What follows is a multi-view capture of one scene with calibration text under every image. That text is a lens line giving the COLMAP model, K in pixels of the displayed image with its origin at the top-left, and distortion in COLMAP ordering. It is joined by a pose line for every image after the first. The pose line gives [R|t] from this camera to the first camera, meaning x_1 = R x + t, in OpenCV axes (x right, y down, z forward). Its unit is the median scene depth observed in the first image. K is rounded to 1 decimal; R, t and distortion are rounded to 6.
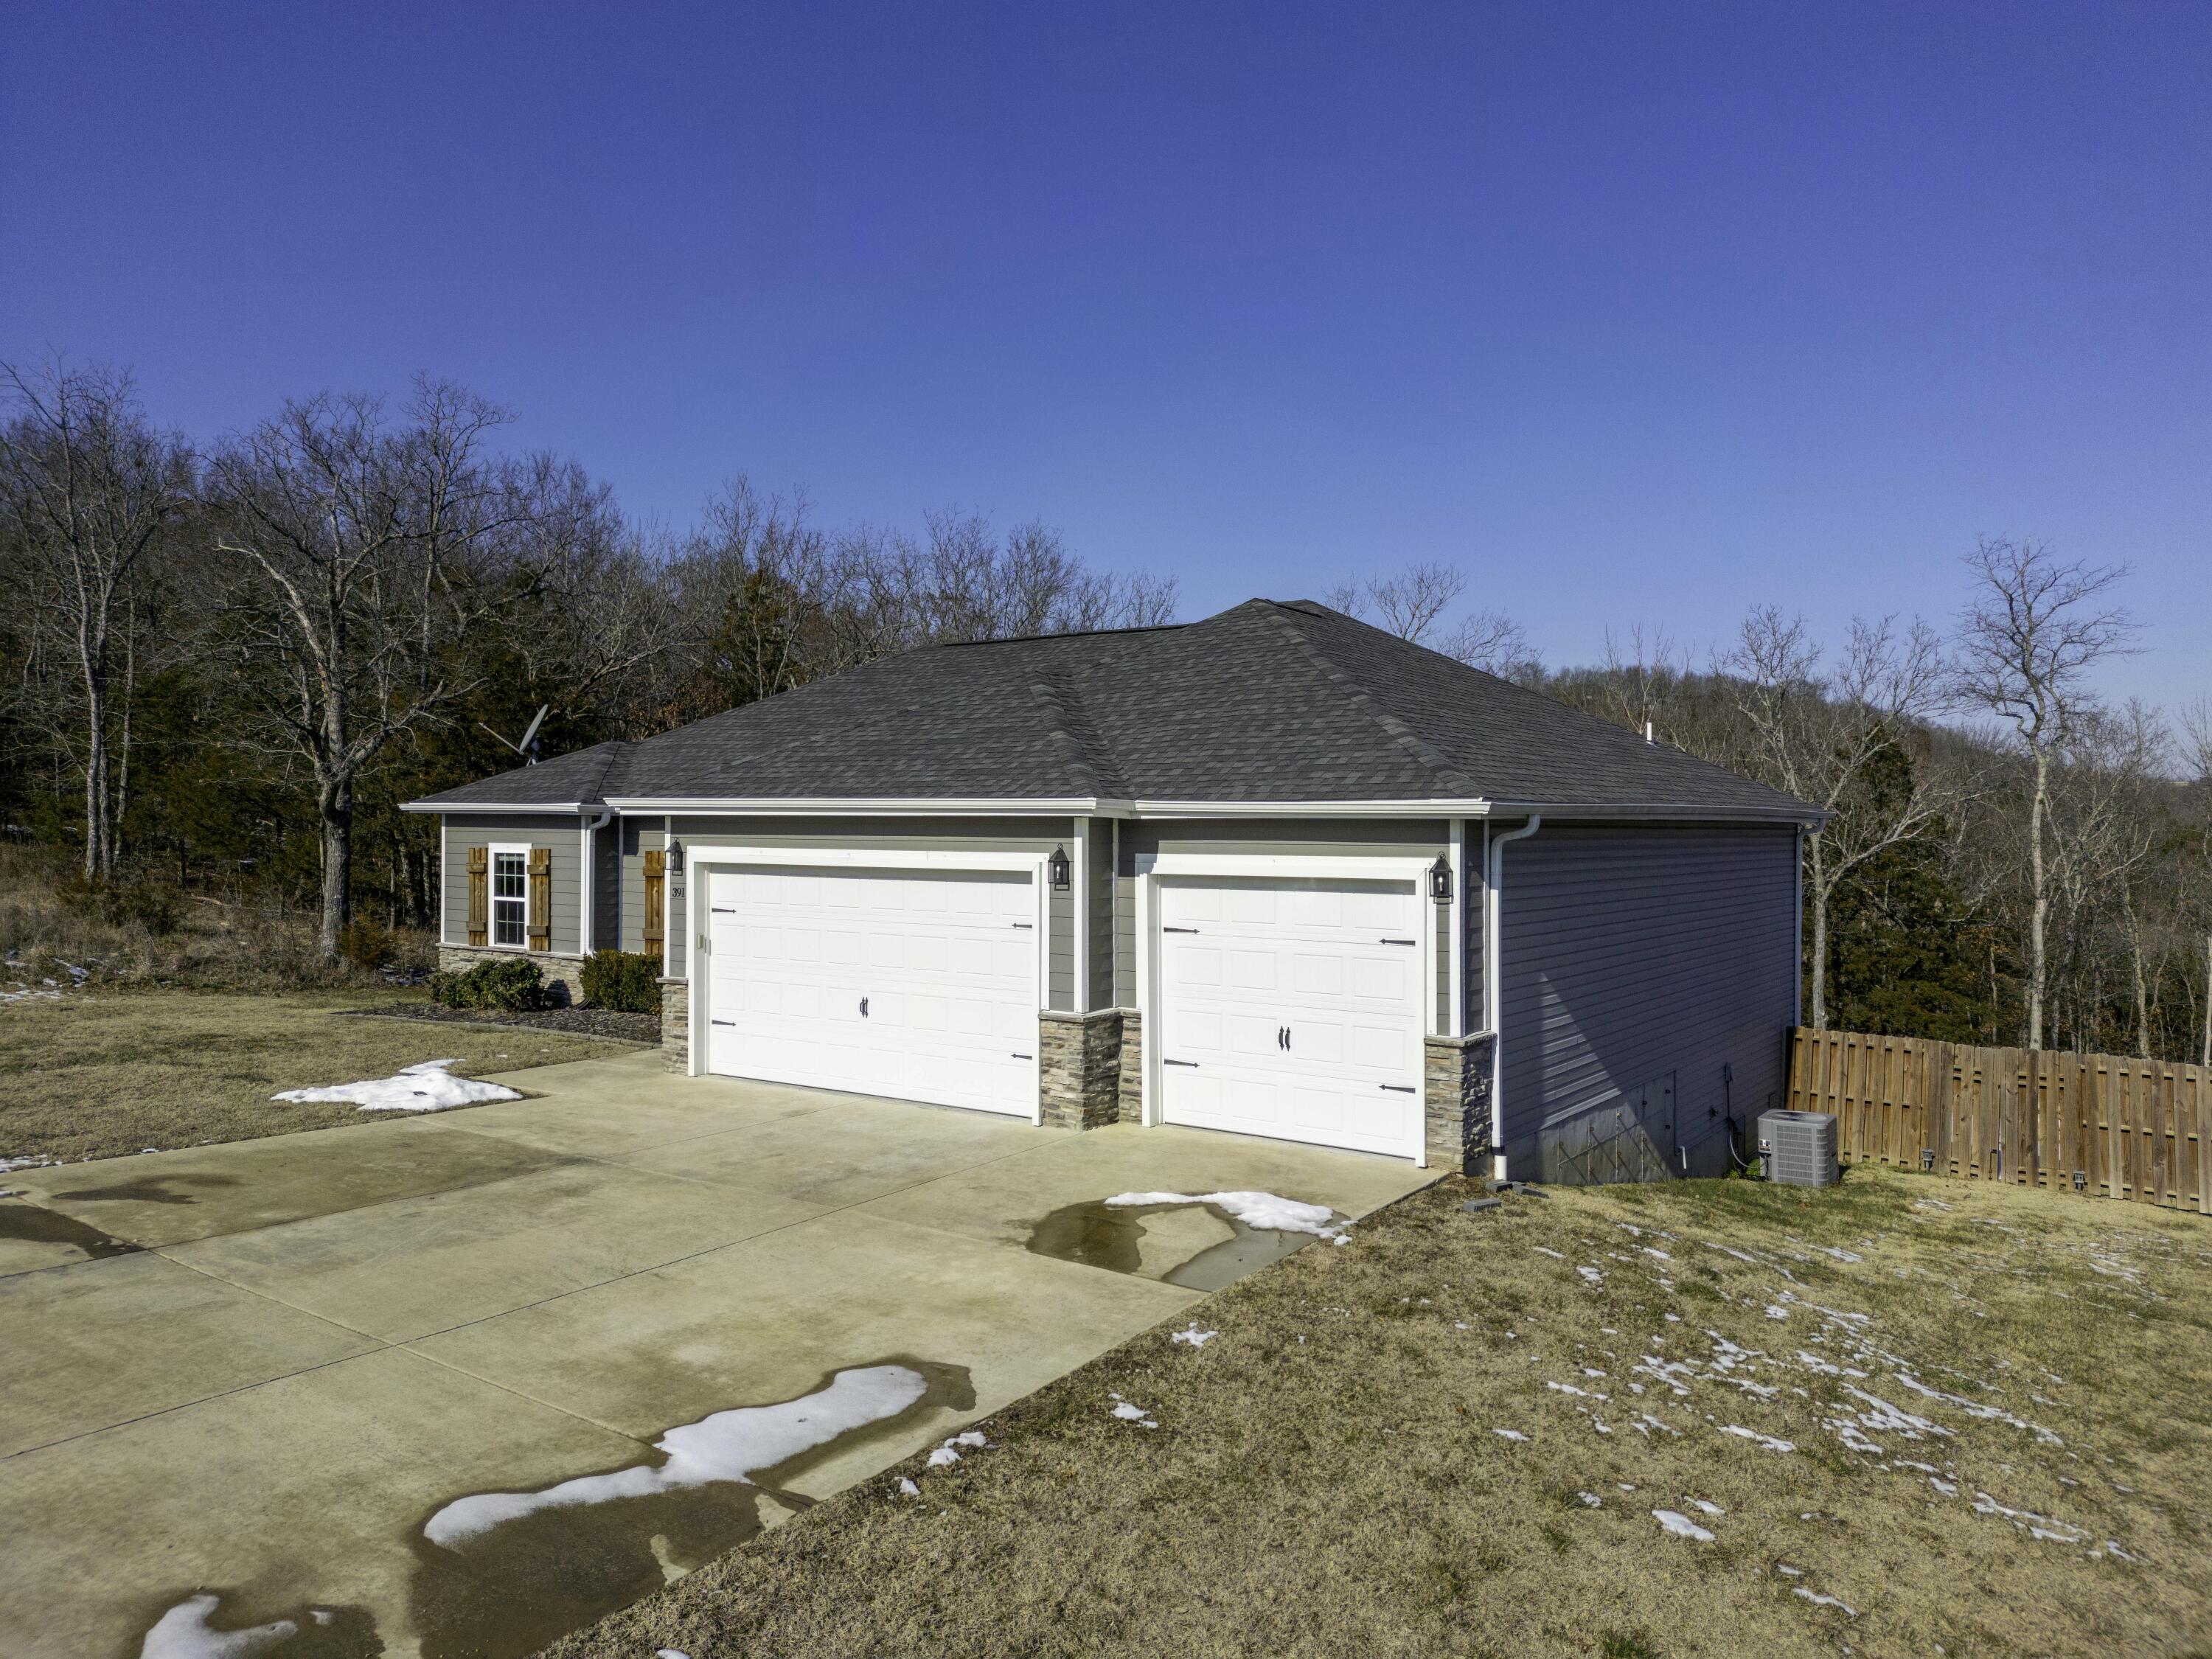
lens RADIAL K [[1571.9, 0, 1107.5], [0, 1571.9, 811.0], [0, 0, 1]] dist [0.039011, -0.028725]
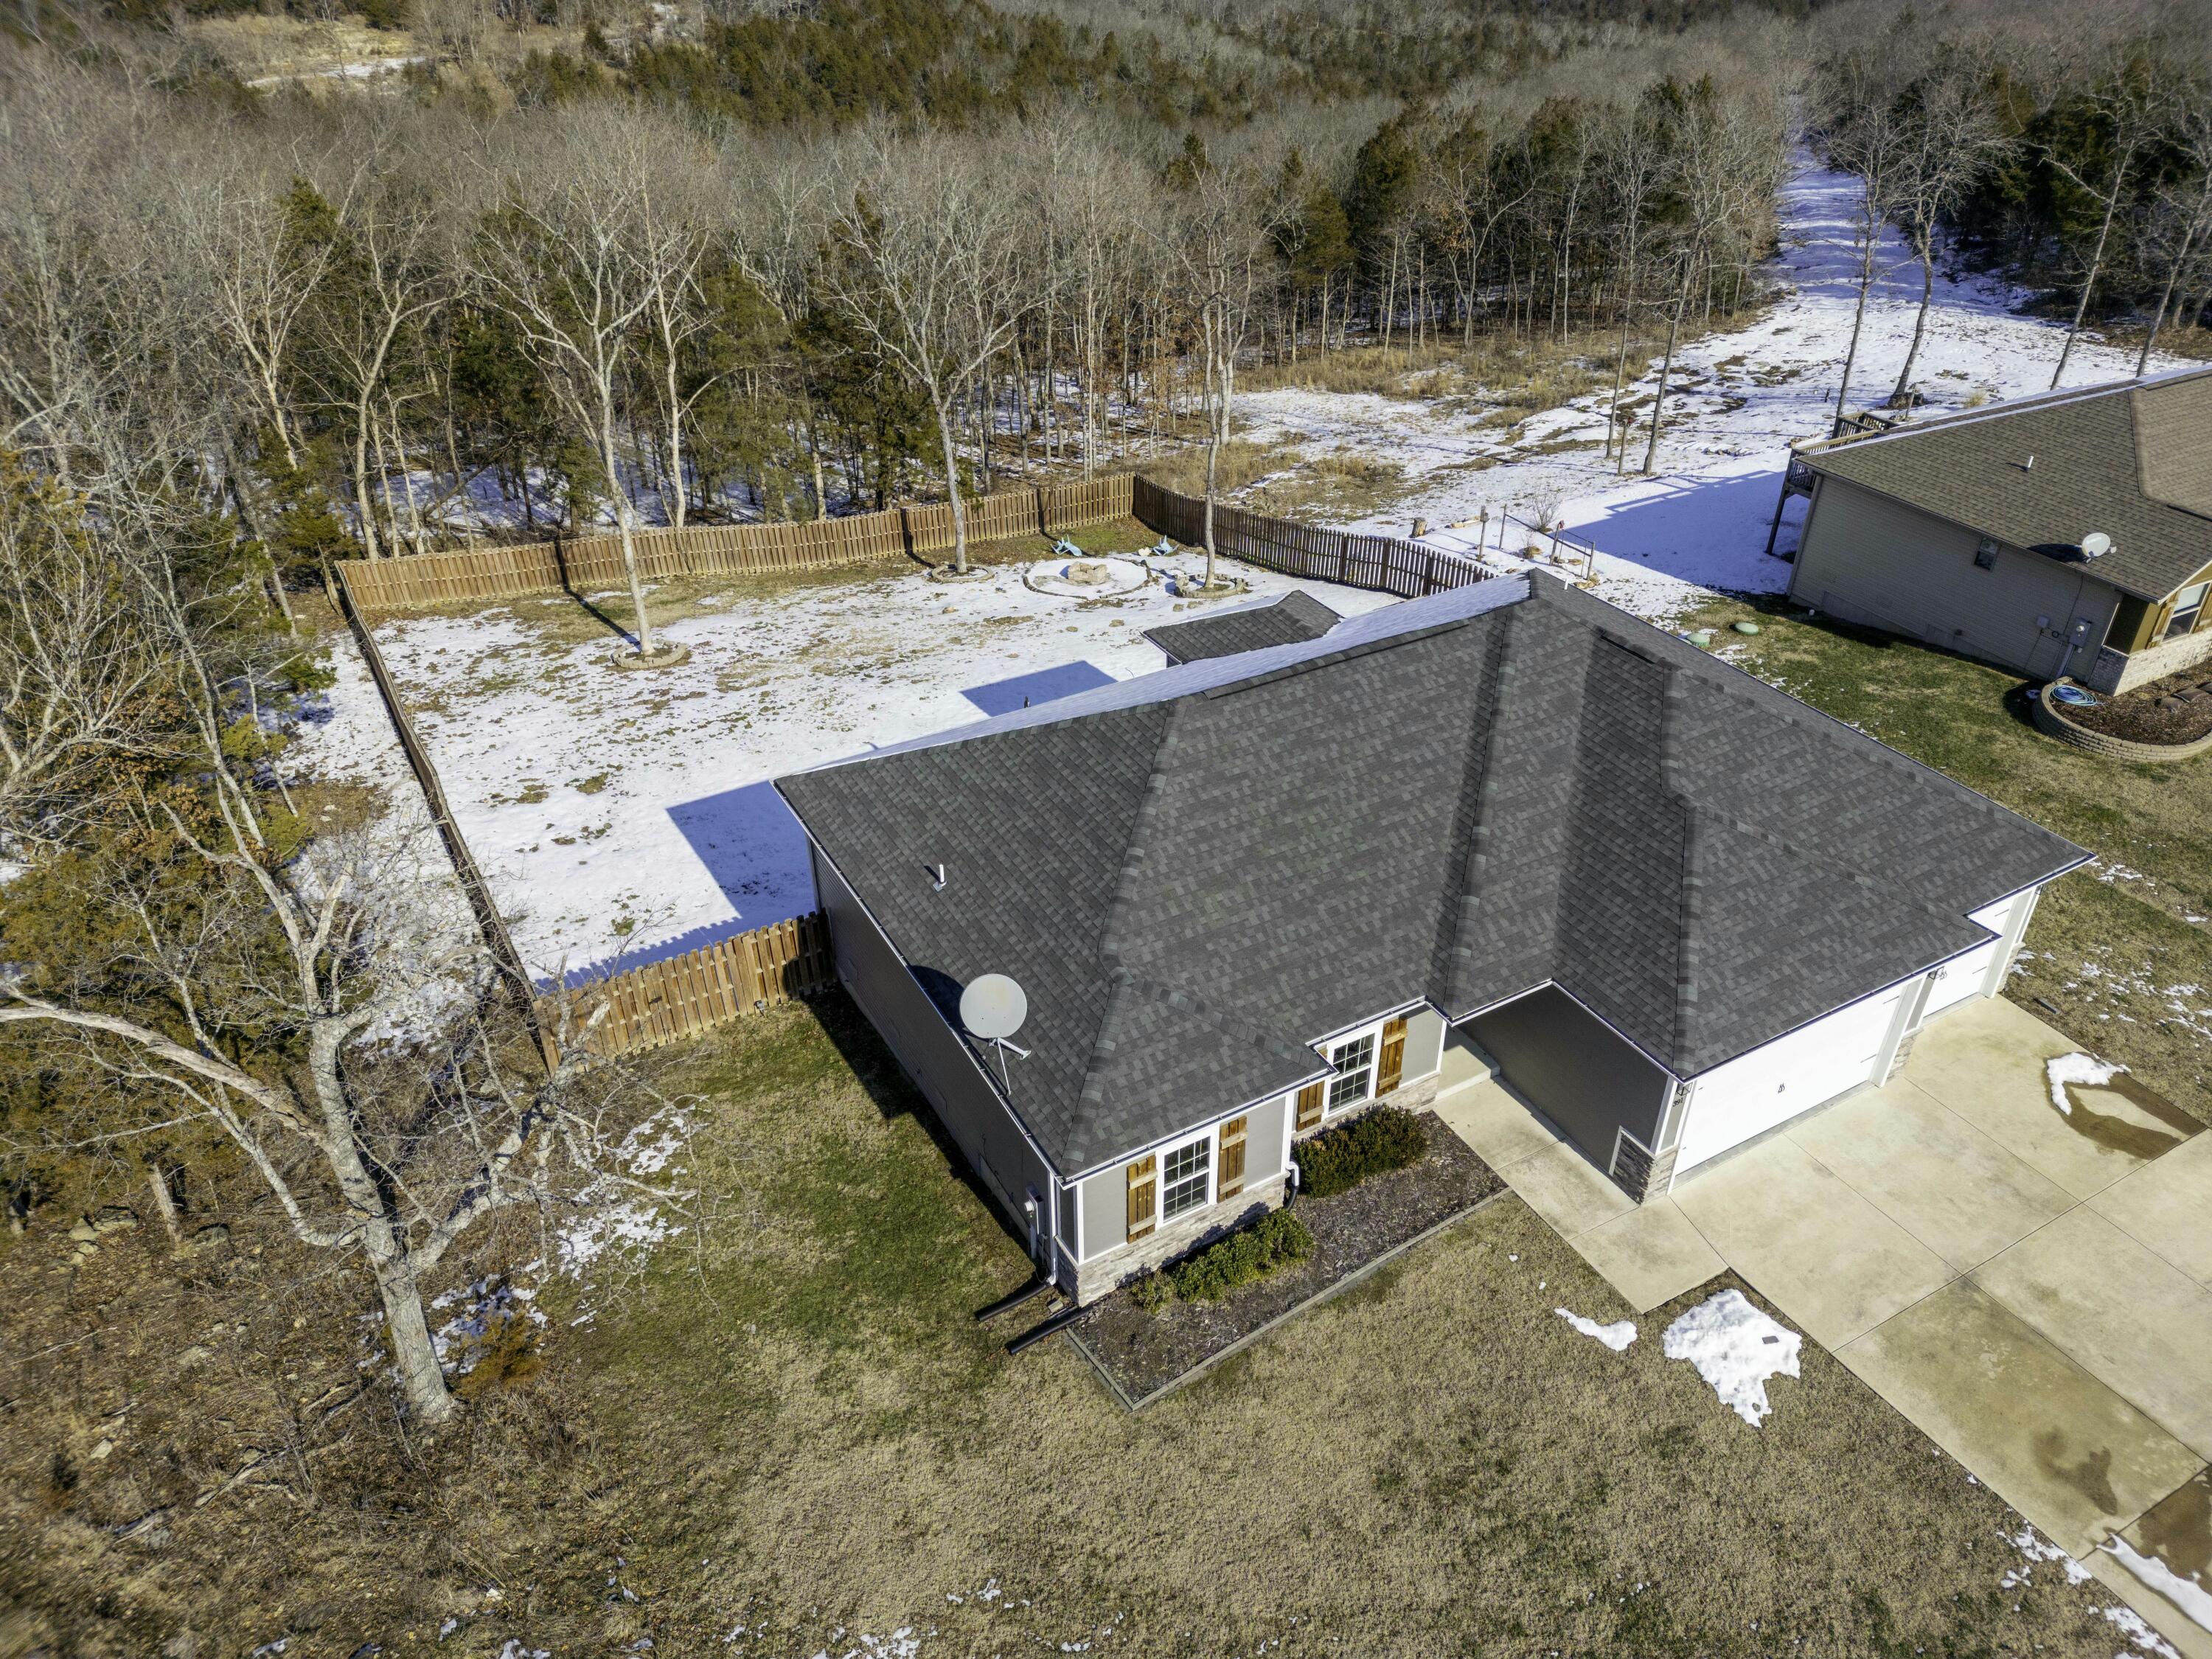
lens RADIAL K [[1571.9, 0, 1103.5], [0, 1571.9, 806.4], [0, 0, 1]] dist [0.039011, -0.028725]
pose [[0.435170, -0.492612, 0.753631, -1.346633], [0.004733, 0.838284, 0.545213, -0.868848], [-0.900336, -0.233694, 0.367127, 1.011433]]
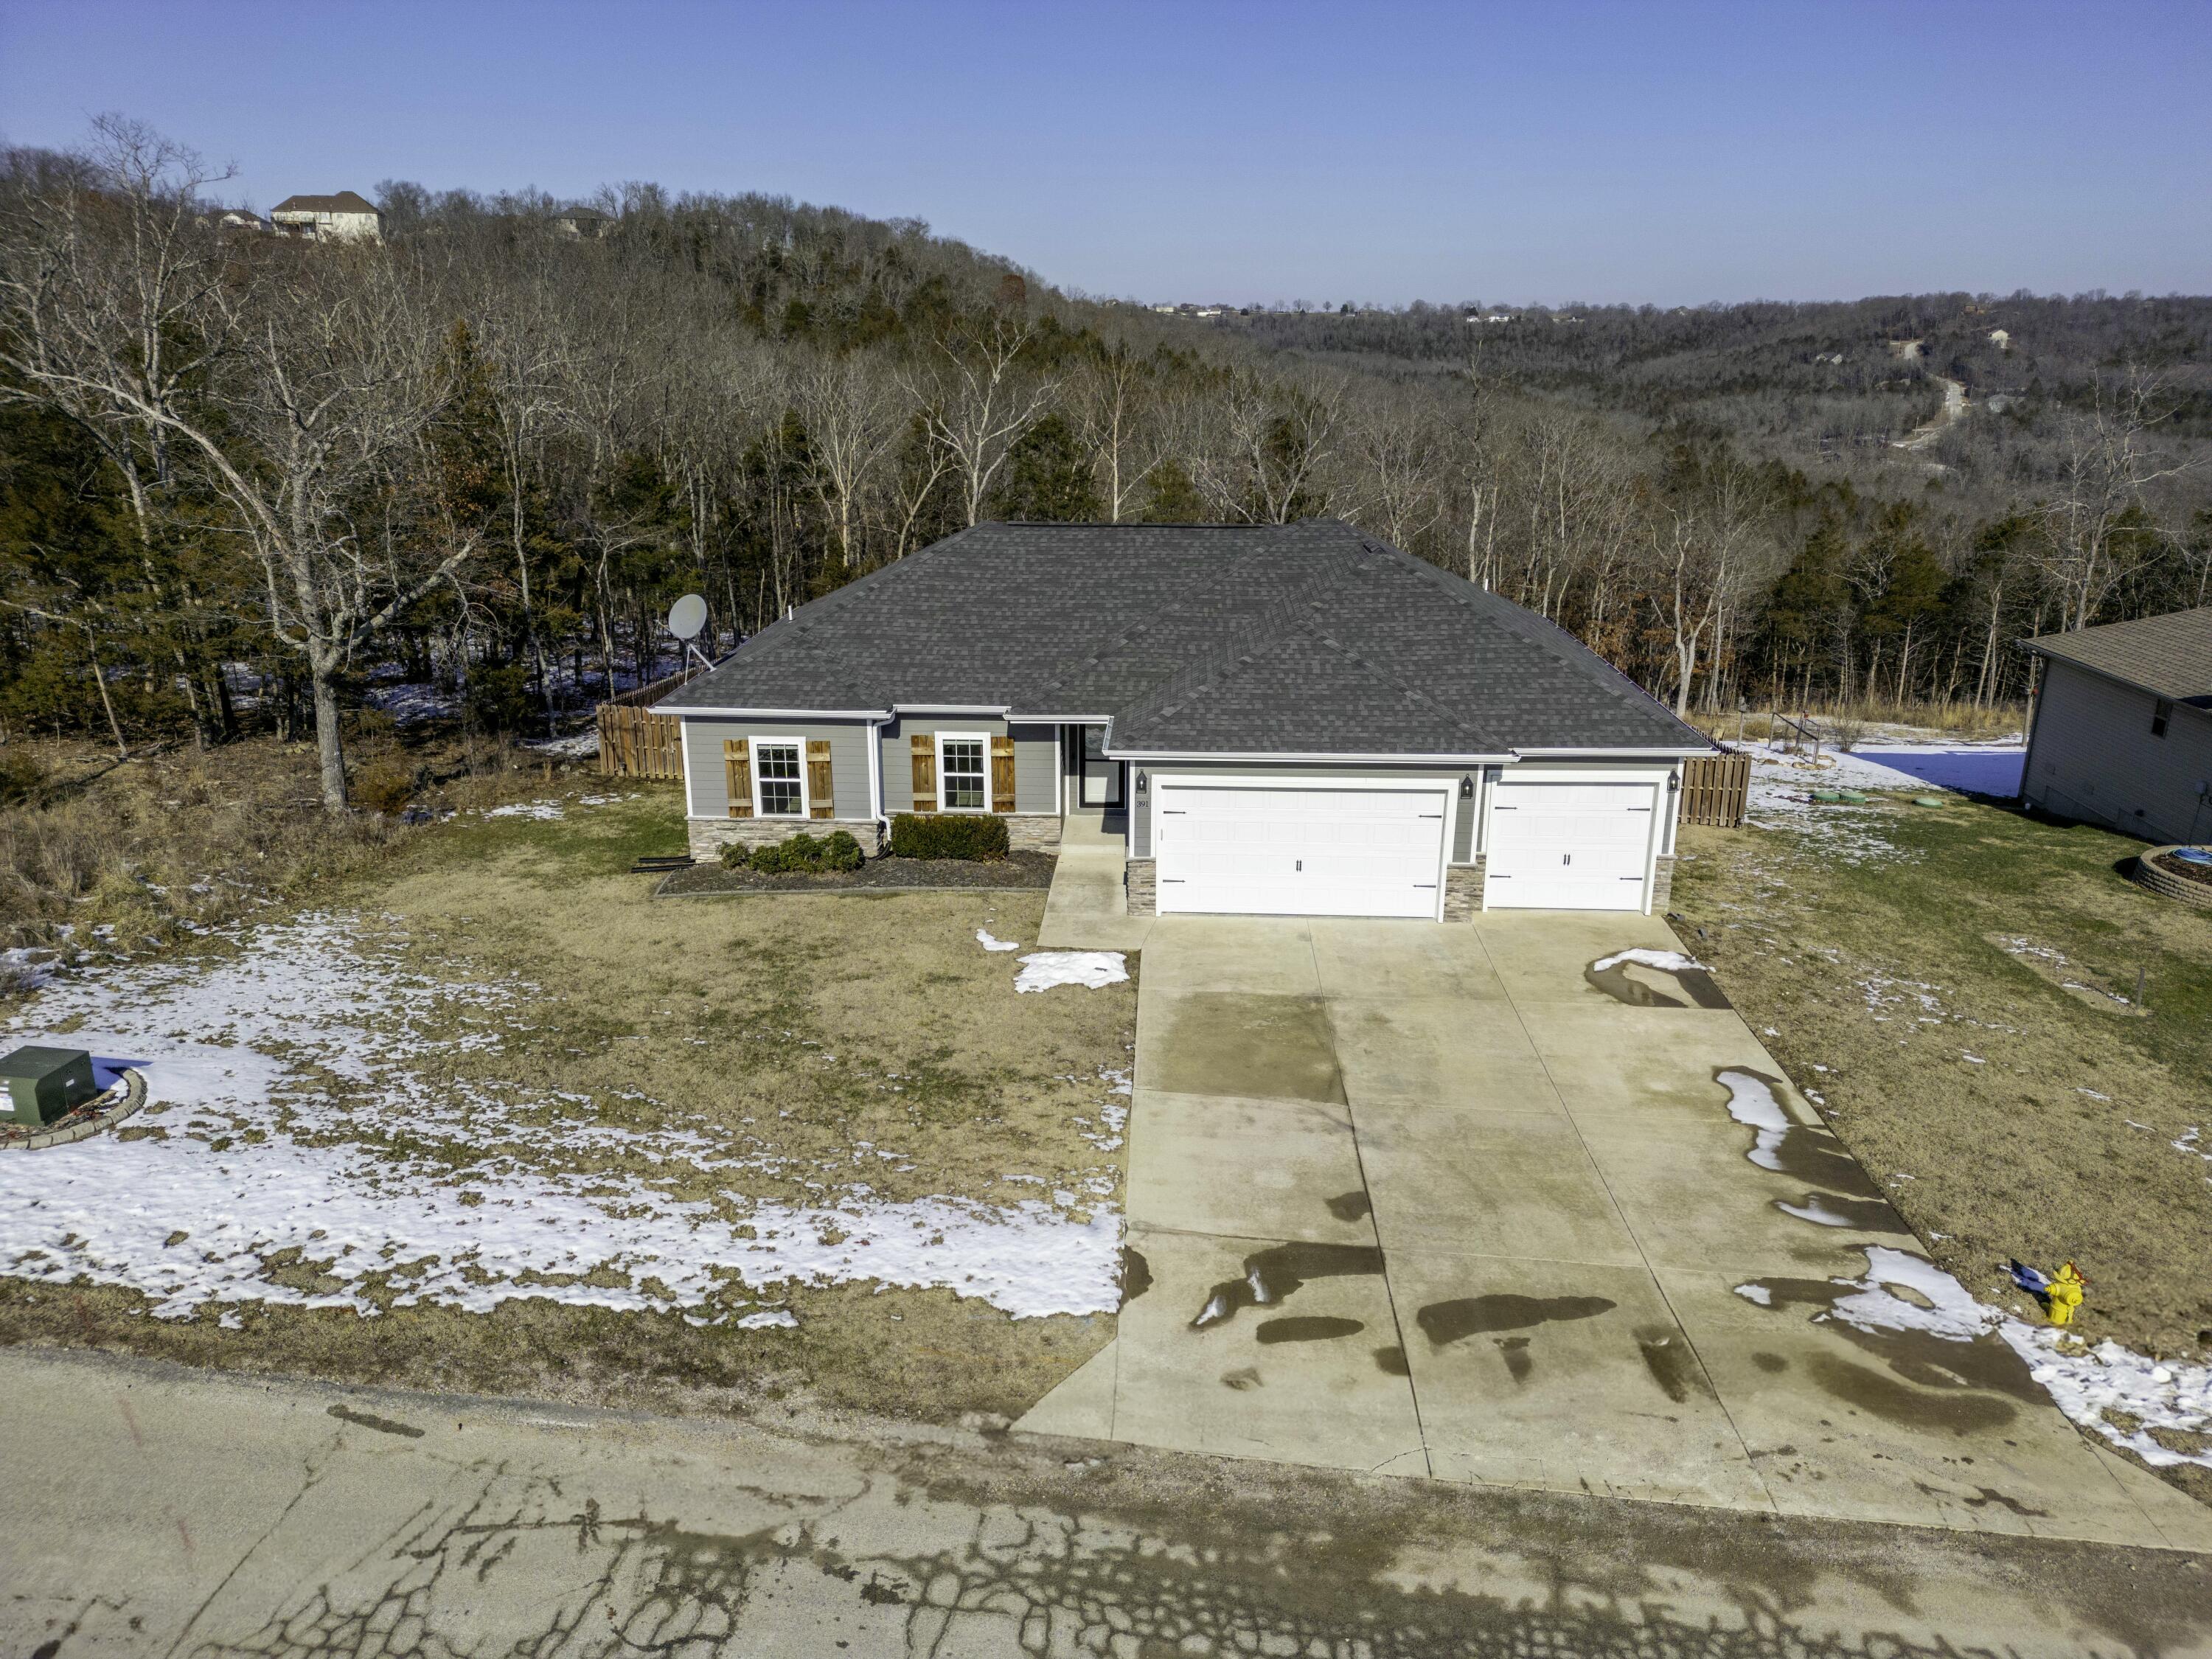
lens RADIAL K [[1571.9, 0, 1104.3], [0, 1571.9, 827.1], [0, 0, 1]] dist [0.039011, -0.028725]
pose [[0.843226, -0.162552, 0.512393, -1.083624], [-0.002033, 0.952213, 0.305427, -0.388585], [-0.537555, -0.258586, 0.802600, -0.191436]]
